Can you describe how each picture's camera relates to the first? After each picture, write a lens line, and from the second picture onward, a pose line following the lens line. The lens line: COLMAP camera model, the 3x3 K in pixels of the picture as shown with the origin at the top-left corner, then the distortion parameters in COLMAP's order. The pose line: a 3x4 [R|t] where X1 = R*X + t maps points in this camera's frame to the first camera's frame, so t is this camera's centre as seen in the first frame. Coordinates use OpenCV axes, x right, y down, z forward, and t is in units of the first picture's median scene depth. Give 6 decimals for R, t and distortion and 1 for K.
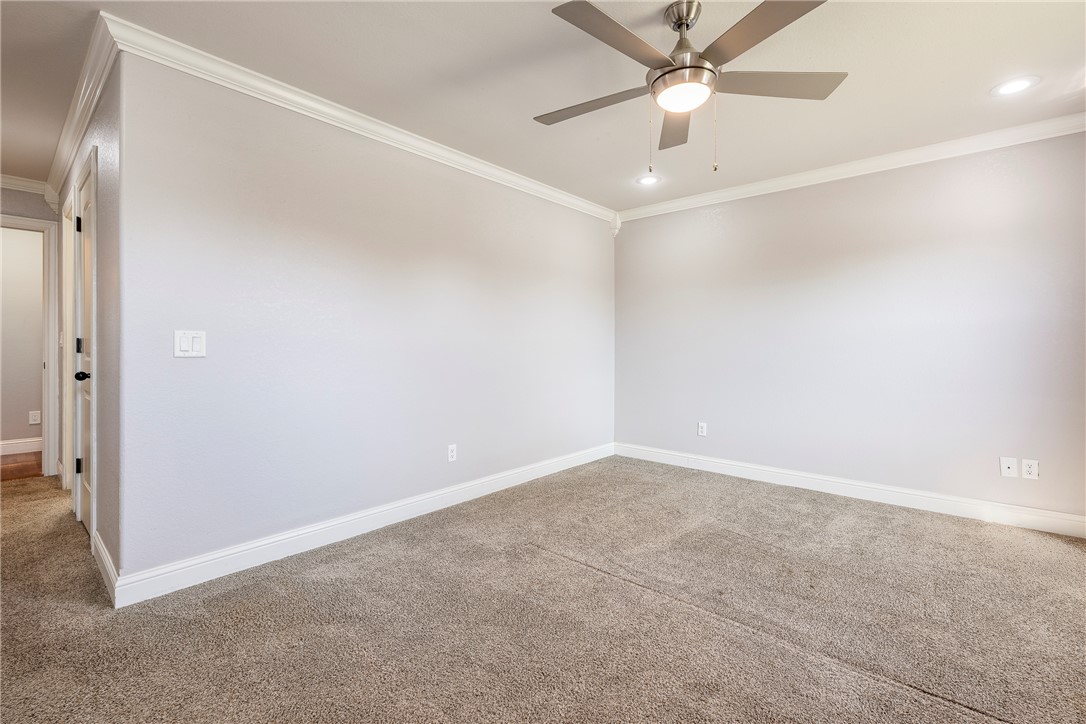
lens RADIAL K [[459.5, 0, 518.4], [0, 459.5, 349.0], [0, 0, 1]] dist [0.001420, 0.000020]
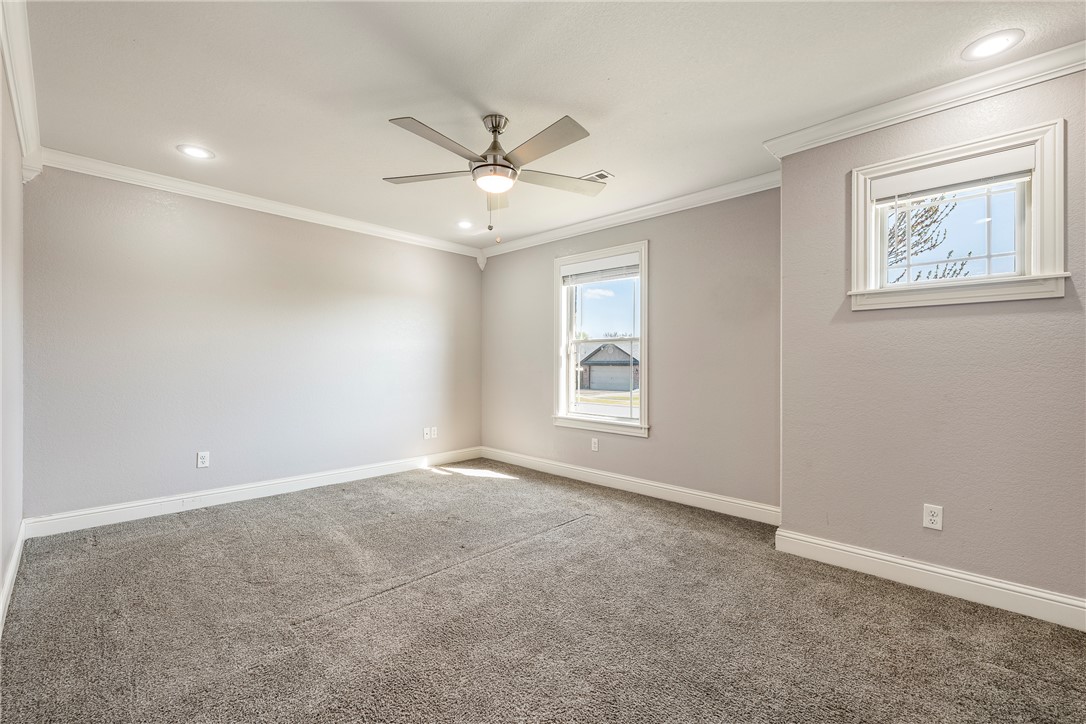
lens RADIAL K [[459.5, 0, 540.1], [0, 459.5, 361.7], [0, 0, 1]] dist [0.001420, 0.000020]
pose [[0.048291, 0.002512, 0.998830, -0.630873], [0.001230, 0.999996, -0.002574, -0.006694], [-0.998833, 0.001353, 0.048287, 0.494093]]
